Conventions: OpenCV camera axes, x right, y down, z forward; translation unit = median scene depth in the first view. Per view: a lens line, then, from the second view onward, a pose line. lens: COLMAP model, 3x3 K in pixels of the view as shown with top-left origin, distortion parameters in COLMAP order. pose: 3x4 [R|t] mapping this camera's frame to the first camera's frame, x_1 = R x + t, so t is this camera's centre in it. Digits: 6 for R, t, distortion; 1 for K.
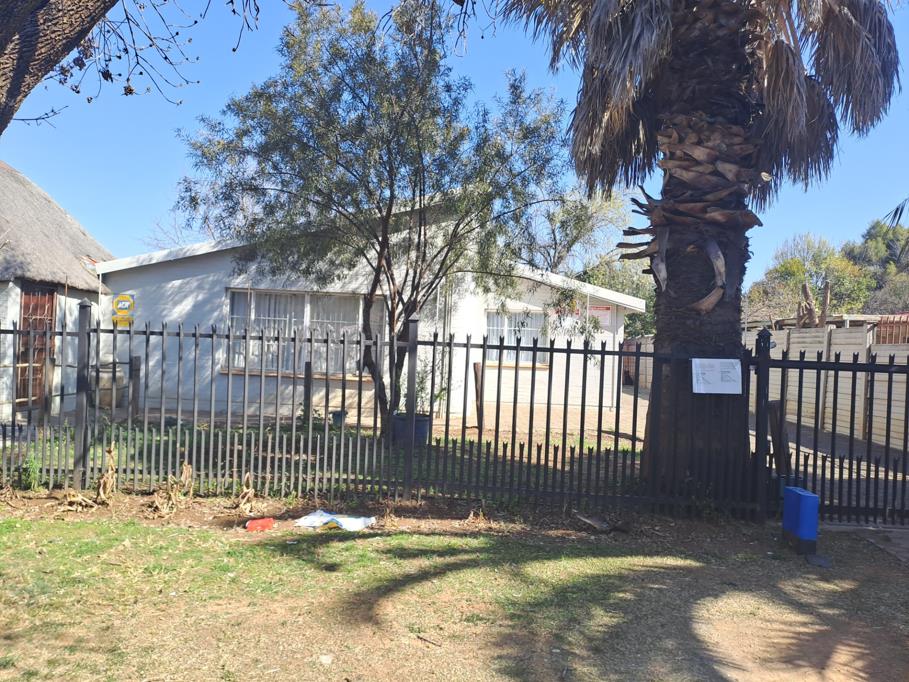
lens RADIAL K [[647.1, 0, 454.7], [0, 647.1, 345.5], [0, 0, 1]] dist [0.007329, -0.005069]
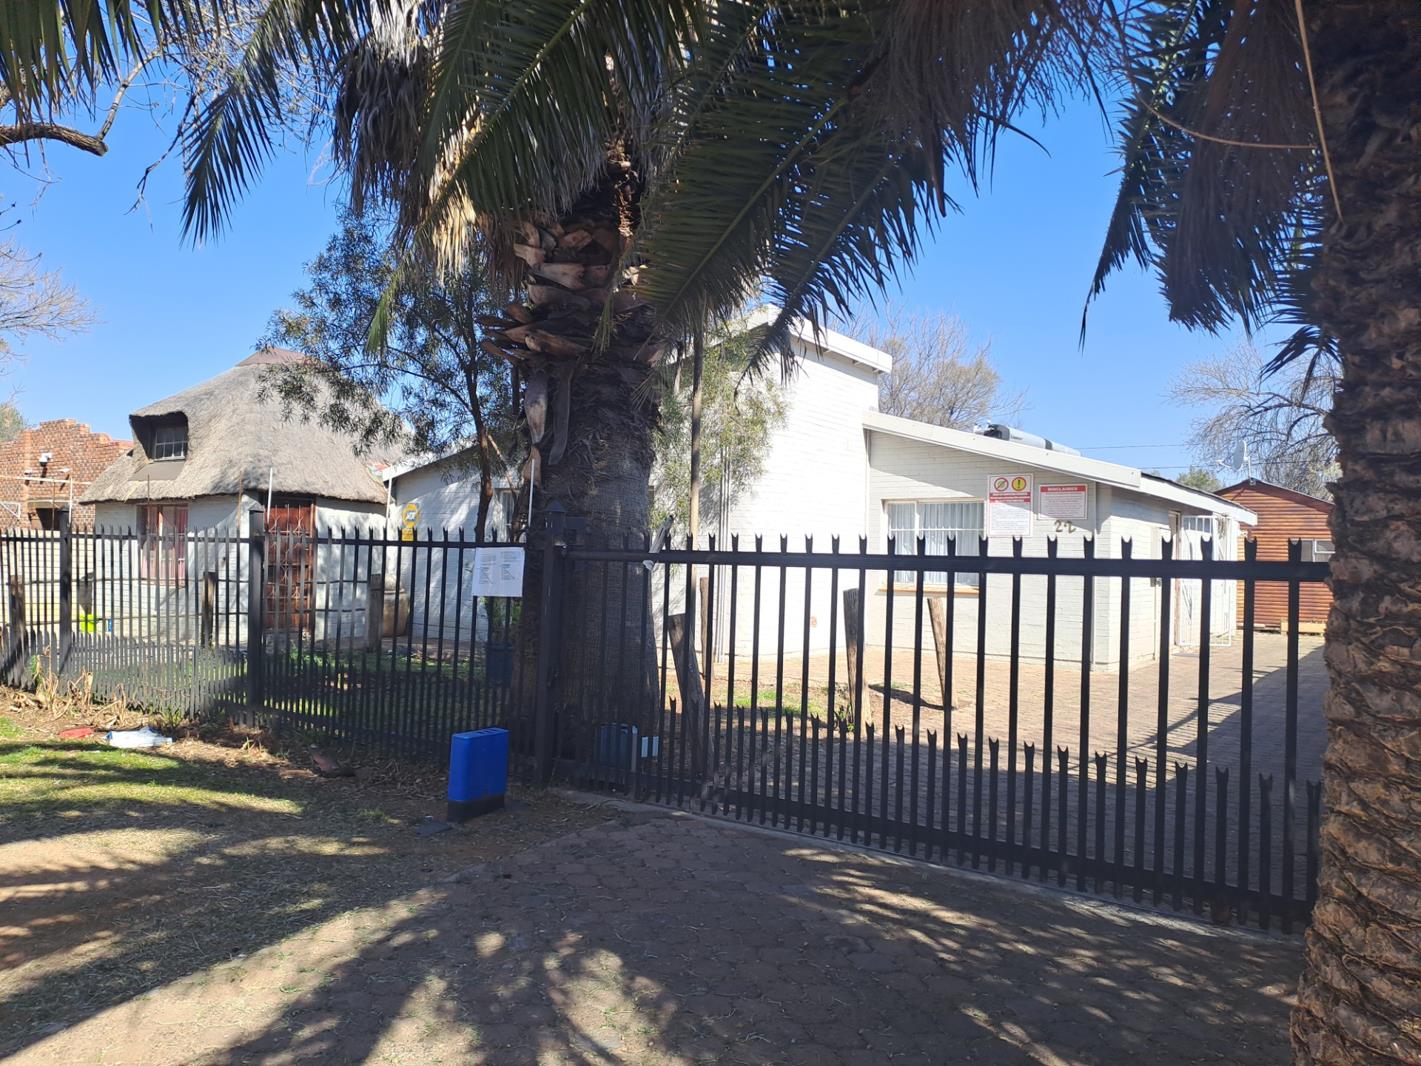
lens RADIAL K [[1011.5, 0, 713.0], [0, 1011.5, 528.6], [0, 0, 1]] dist [0.007329, -0.005069]
pose [[0.860520, -0.035912, -0.508150, 0.806980], [0.010881, 0.998580, -0.052144, 0.041960], [0.509301, 0.039342, 0.859689, 0.125594]]
